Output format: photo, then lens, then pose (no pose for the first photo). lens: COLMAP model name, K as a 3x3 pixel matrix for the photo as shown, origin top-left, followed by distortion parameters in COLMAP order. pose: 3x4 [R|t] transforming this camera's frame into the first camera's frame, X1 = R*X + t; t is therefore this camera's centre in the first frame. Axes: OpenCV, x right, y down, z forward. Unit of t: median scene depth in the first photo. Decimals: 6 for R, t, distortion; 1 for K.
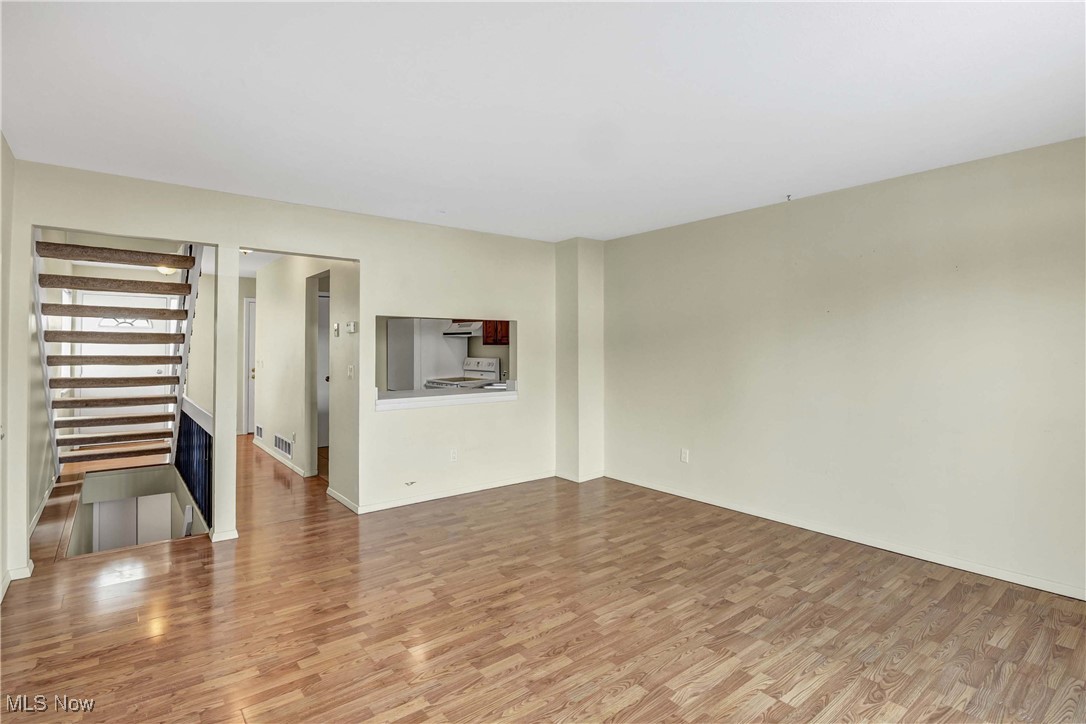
lens RADIAL K [[523.7, 0, 530.7], [0, 523.7, 342.7], [0, 0, 1]] dist [-0.010936, -0.002095]
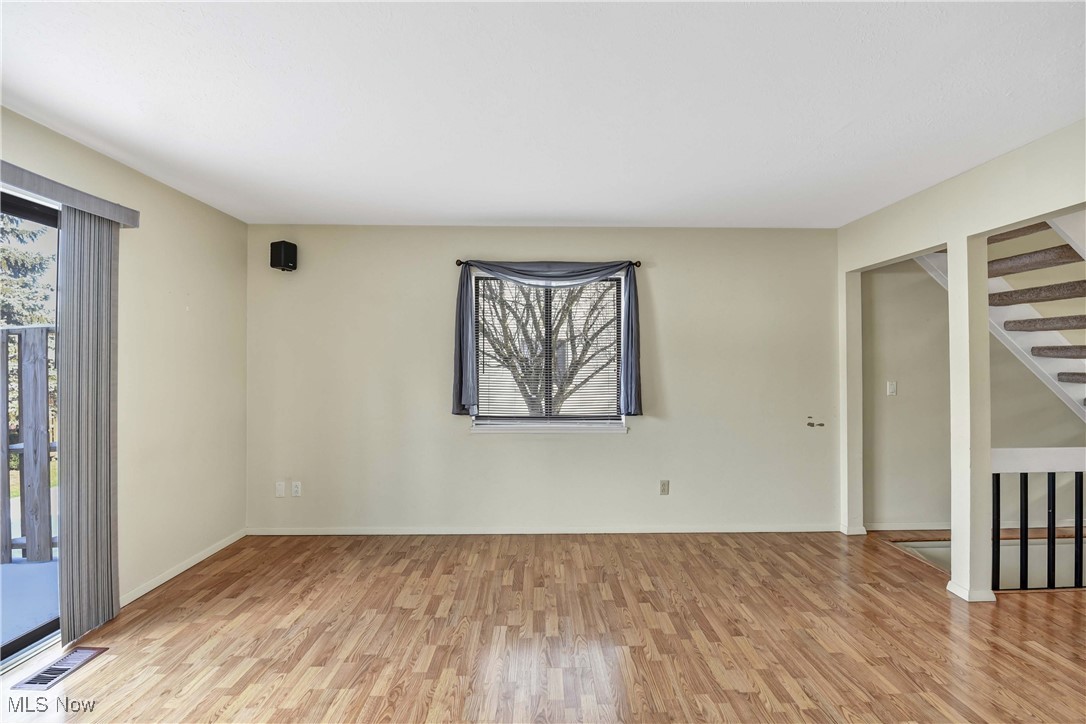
lens RADIAL K [[493.4, 0, 545.9], [0, 493.4, 358.9], [0, 0, 1]] dist [-0.008475, -0.004281]
pose [[-0.611955, -0.011156, -0.790814, 0.316412], [0.010488, 0.999698, -0.022218, 0.008946], [0.790823, -0.021891, -0.611653, 0.703628]]
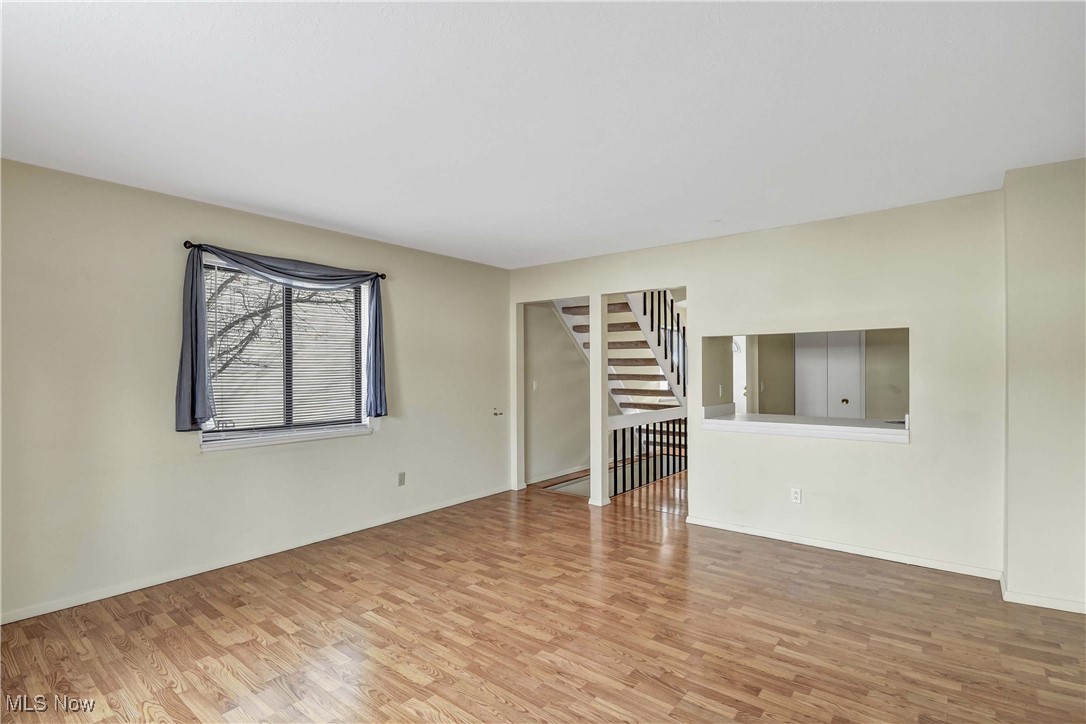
lens RADIAL K [[523.7, 0, 569.4], [0, 523.7, 370.5], [0, 0, 1]] dist [-0.010936, -0.002095]
pose [[0.252728, -0.000784, -0.967537, 0.558705], [0.015674, 0.999872, 0.003284, 0.006096], [0.967410, -0.015996, 0.252708, 0.425051]]
